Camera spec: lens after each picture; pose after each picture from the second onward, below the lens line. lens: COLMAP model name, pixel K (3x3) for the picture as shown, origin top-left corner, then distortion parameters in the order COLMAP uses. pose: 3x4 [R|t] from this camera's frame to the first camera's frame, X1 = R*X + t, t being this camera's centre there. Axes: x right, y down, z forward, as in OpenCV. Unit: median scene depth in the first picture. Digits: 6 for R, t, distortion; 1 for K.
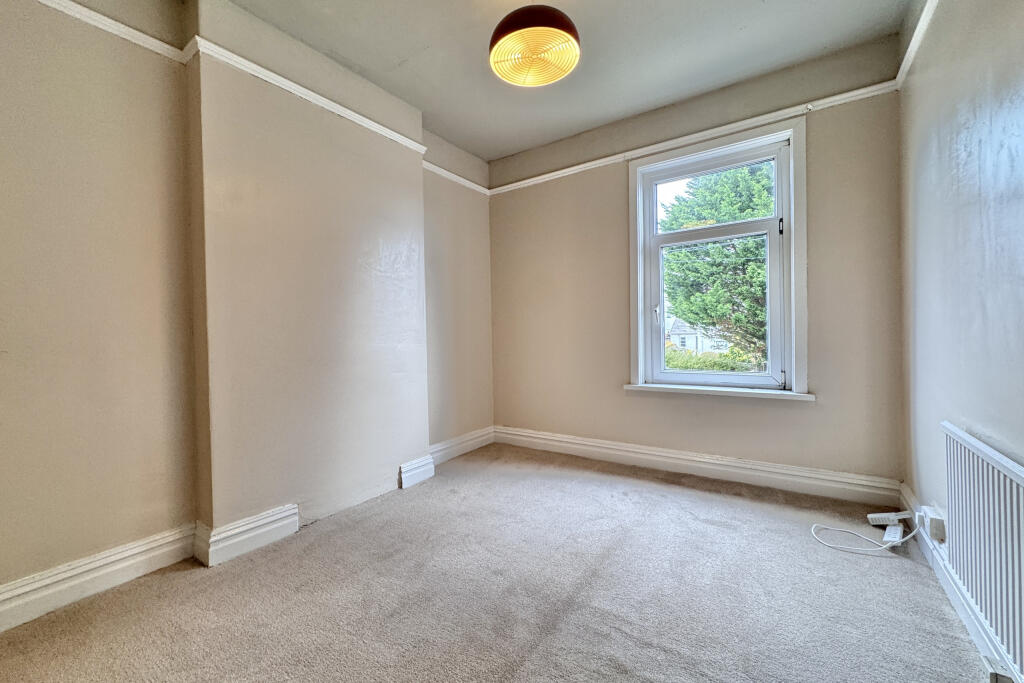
lens RADIAL K [[408.1, 0, 510.4], [0, 408.1, 338.8], [0, 0, 1]] dist [-0.010745, -0.000259]
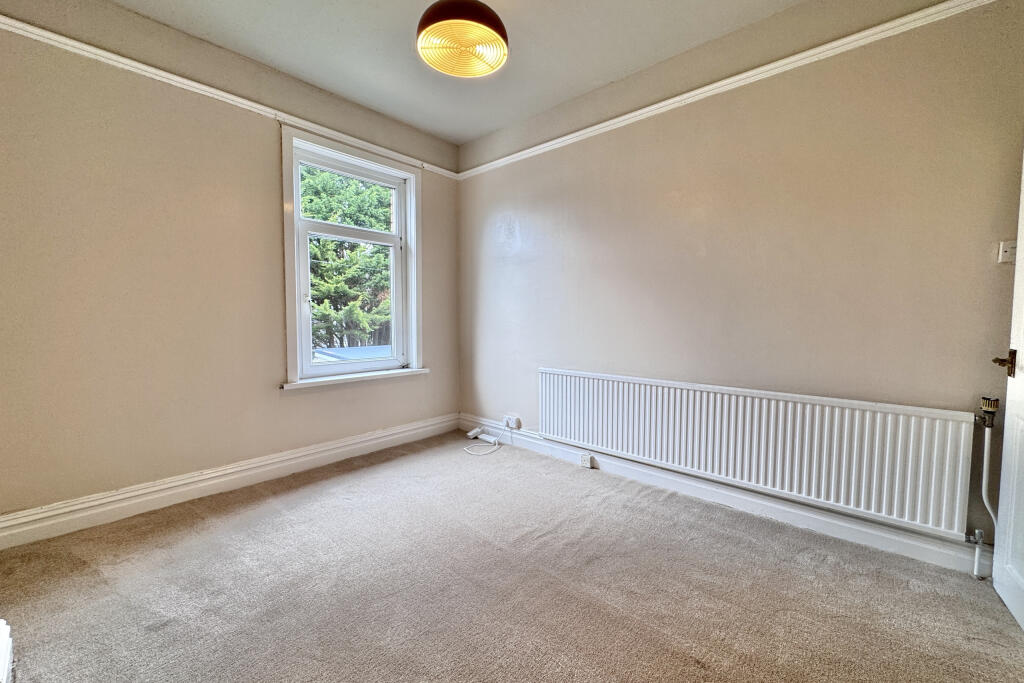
lens RADIAL K [[408.1, 0, 509.8], [0, 408.1, 340.1], [0, 0, 1]] dist [-0.010745, -0.000259]
pose [[0.112406, -0.031883, 0.993151, -0.578960], [0.010365, 0.999468, 0.030913, -0.003414], [-0.993608, 0.006819, 0.112676, 0.482510]]
